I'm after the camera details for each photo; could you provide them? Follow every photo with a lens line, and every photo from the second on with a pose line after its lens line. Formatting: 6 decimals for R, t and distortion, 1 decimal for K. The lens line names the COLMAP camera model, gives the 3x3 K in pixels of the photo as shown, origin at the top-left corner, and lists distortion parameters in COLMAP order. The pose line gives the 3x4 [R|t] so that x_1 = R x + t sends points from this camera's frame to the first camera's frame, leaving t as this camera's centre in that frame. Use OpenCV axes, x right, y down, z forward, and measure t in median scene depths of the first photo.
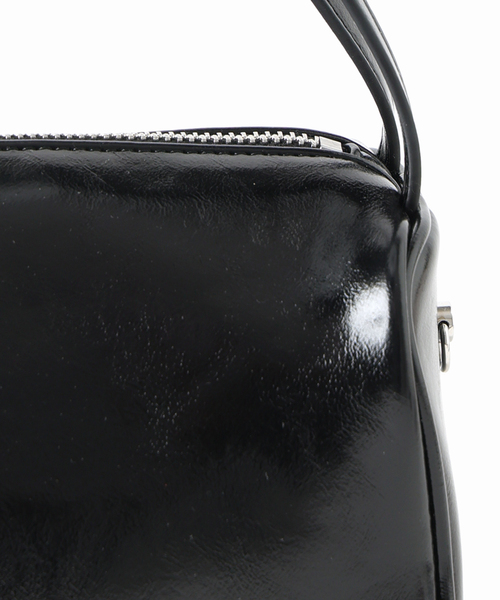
lens RADIAL K [[1827.1, 0, 249.5], [0, 1827.1, 300.8], [0, 0, 1]] dist [0.009869, 0.000000]
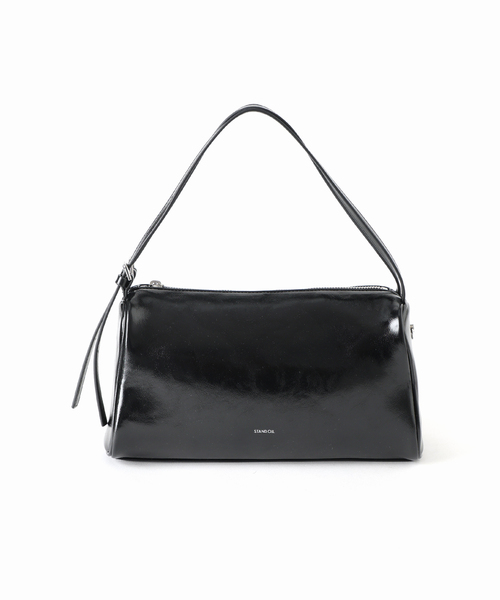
lens RADIAL K [[804.0, 0, 250.8], [0, 804.0, 294.4], [0, 0, 1]] dist [0.273710, 0.000000]
pose [[0.995269, -0.026544, -0.093462, -0.100046], [0.020930, 0.997946, -0.060552, 0.046113], [0.094877, 0.058309, 0.993780, -1.048344]]
